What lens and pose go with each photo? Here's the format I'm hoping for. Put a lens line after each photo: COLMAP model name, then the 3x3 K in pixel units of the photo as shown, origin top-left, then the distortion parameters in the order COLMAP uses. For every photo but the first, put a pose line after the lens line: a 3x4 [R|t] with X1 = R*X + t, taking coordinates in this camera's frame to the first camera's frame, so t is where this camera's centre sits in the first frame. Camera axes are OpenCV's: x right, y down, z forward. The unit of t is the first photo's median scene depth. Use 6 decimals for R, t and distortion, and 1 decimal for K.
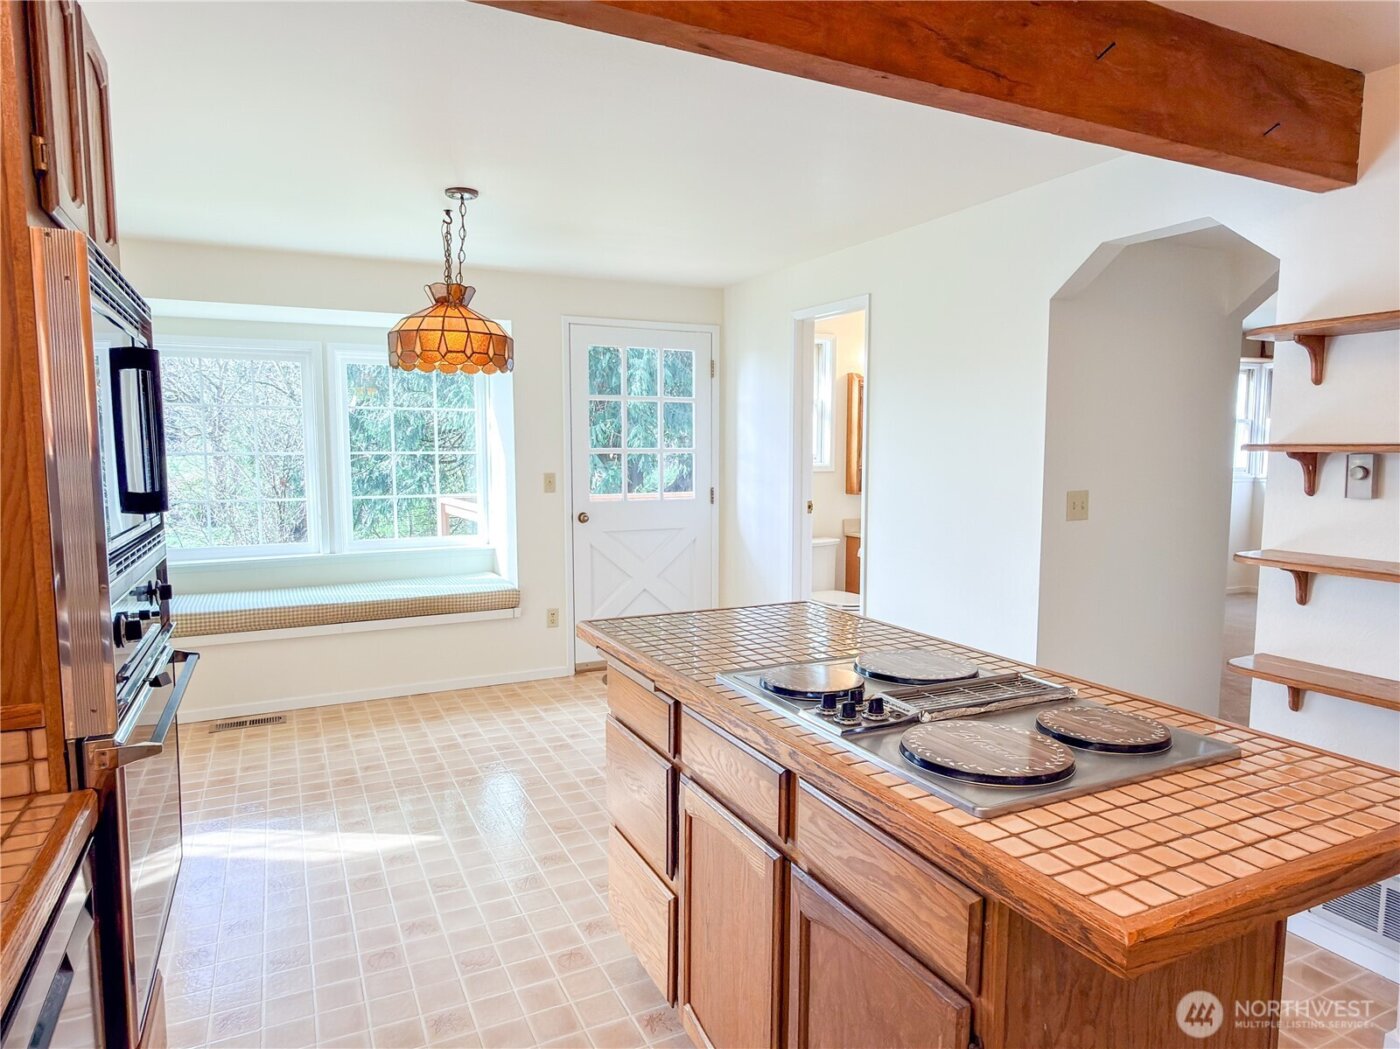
lens RADIAL K [[848.2, 0, 704.8], [0, 848.2, 526.4], [0, 0, 1]] dist [-0.006254, -0.002686]
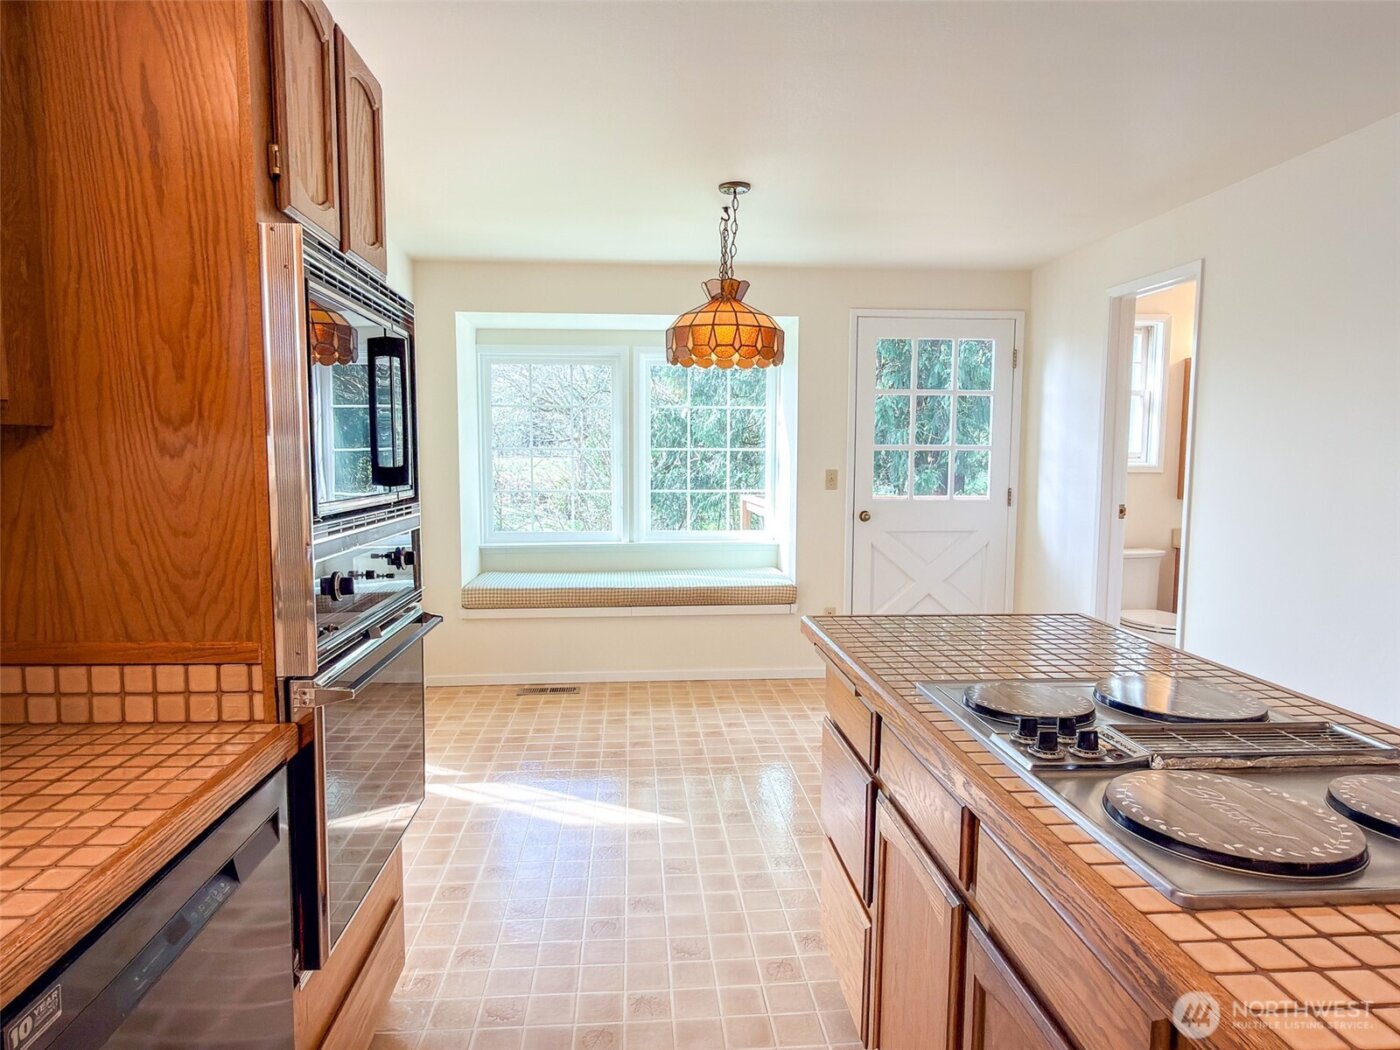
lens RADIAL K [[848.2, 0, 696.1], [0, 848.2, 525.7], [0, 0, 1]] dist [-0.006254, -0.002686]
pose [[0.930588, 0.036122, -0.364283, 0.077854], [-0.037483, 0.999292, 0.003336, 0.011809], [0.364145, 0.010550, 0.931282, 0.067617]]
